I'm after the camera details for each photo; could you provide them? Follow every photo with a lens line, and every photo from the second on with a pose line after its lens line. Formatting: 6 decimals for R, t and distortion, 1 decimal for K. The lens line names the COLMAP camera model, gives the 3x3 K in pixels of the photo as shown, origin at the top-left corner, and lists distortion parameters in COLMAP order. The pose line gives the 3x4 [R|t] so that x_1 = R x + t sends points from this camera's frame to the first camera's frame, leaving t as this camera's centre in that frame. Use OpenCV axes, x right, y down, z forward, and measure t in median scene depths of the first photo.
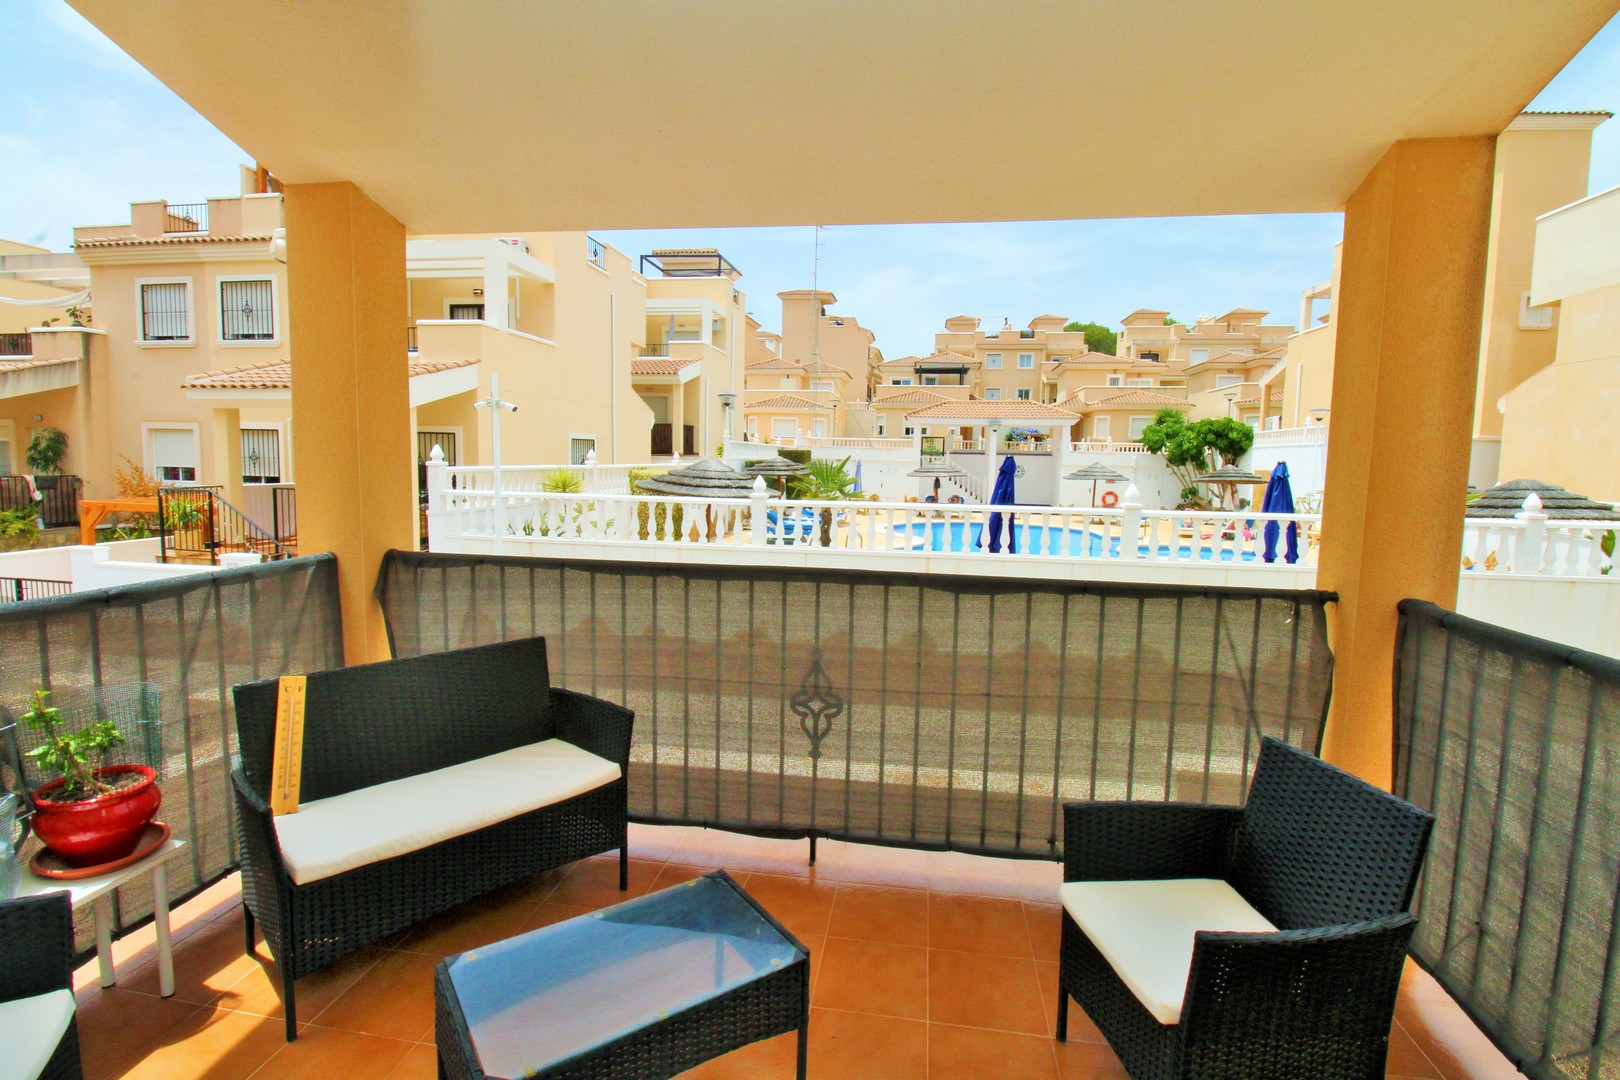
lens RADIAL K [[761.0, 0, 809.5], [0, 761.0, 529.7], [0, 0, 1]] dist [0.001050, -0.013029]
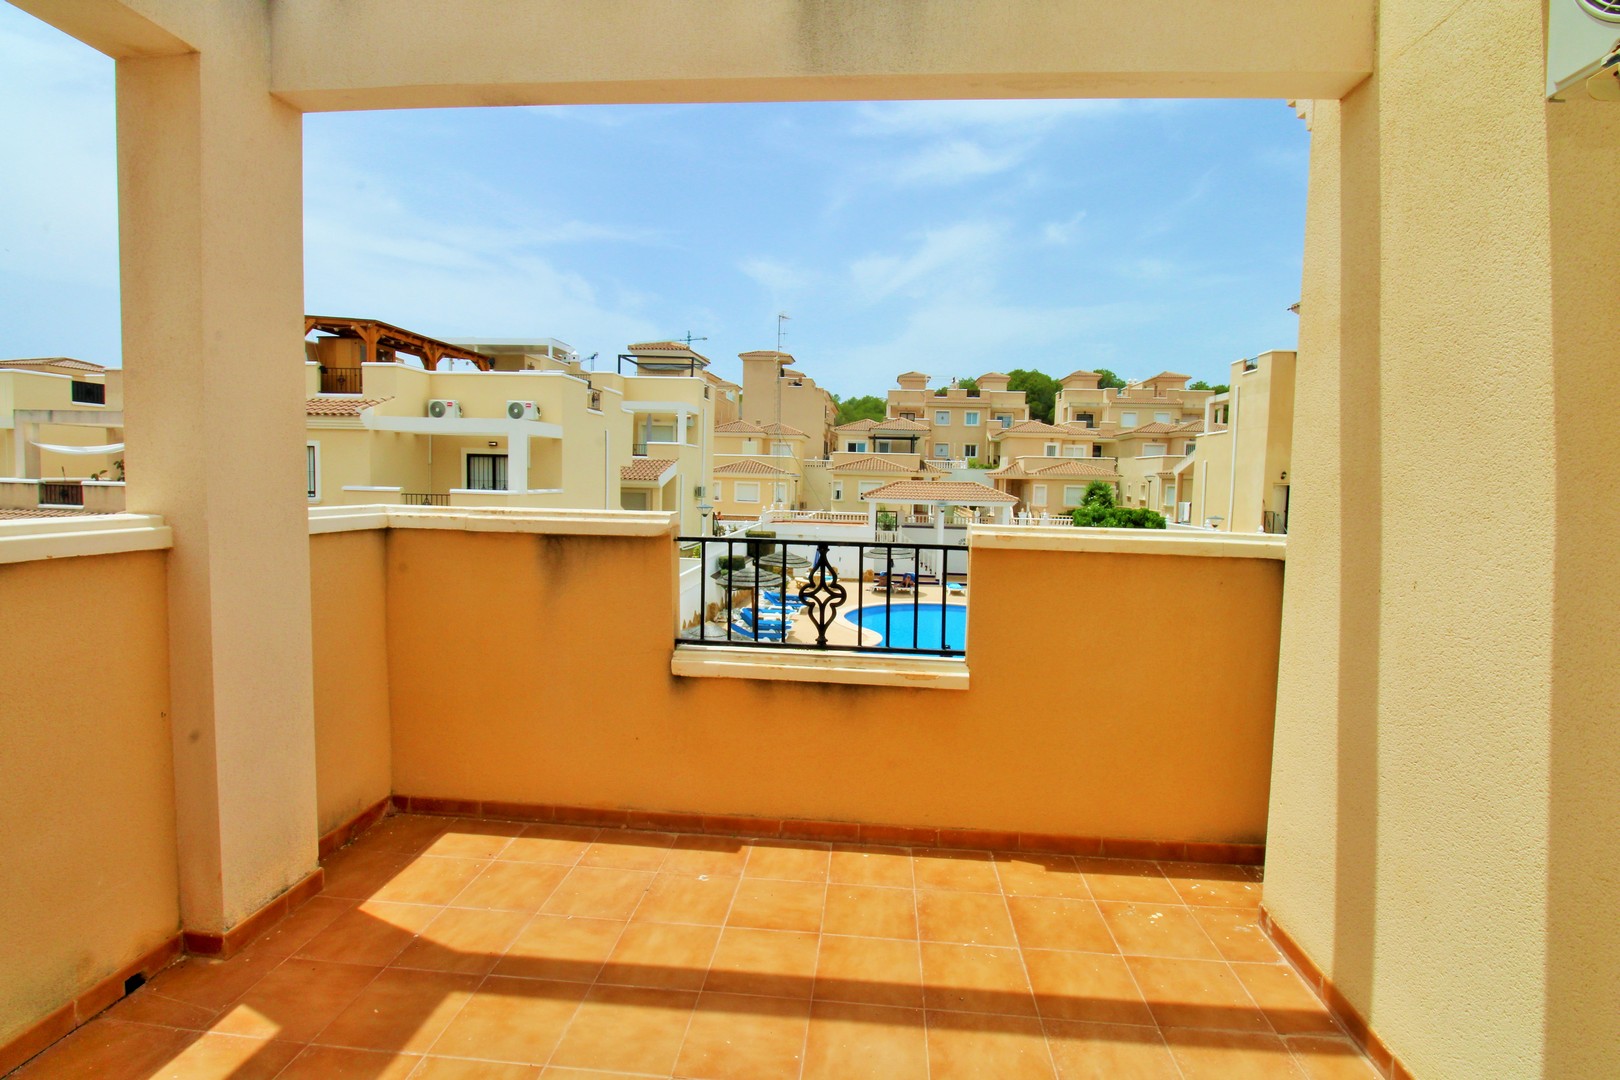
lens RADIAL K [[761.1, 0, 813.6], [0, 761.1, 530.8], [0, 0, 1]] dist [-0.004998, -0.000070]
pose [[0.997809, 0.000934, 0.066153, -0.011598], [0.000488, 0.999769, -0.021480, -0.060744], [-0.066158, 0.021465, 0.997578, -0.066685]]
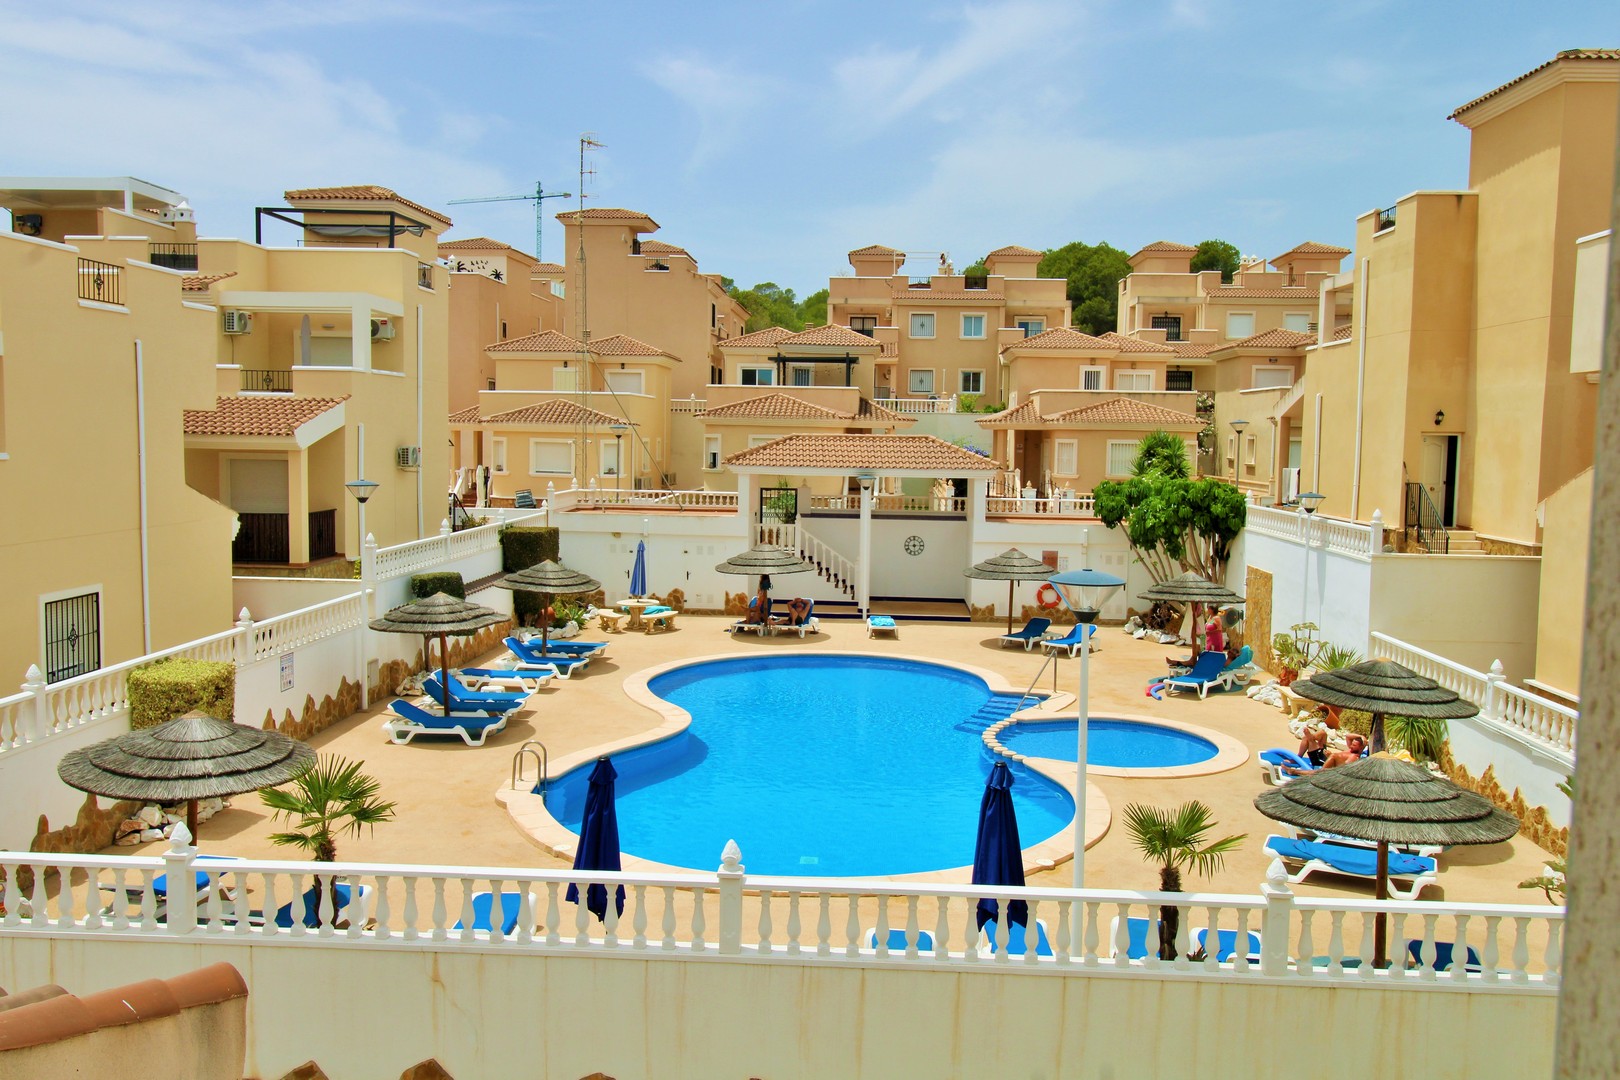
lens RADIAL K [[1285.8, 0, 810.0], [0, 1285.8, 540.0], [0, 0, 1]] dist [0.004556, -0.001327]
pose [[0.995462, -0.010701, 0.094558, 0.077194], [0.011455, 0.999907, -0.007429, -0.062567], [-0.094469, 0.008479, 0.995492, -0.026674]]
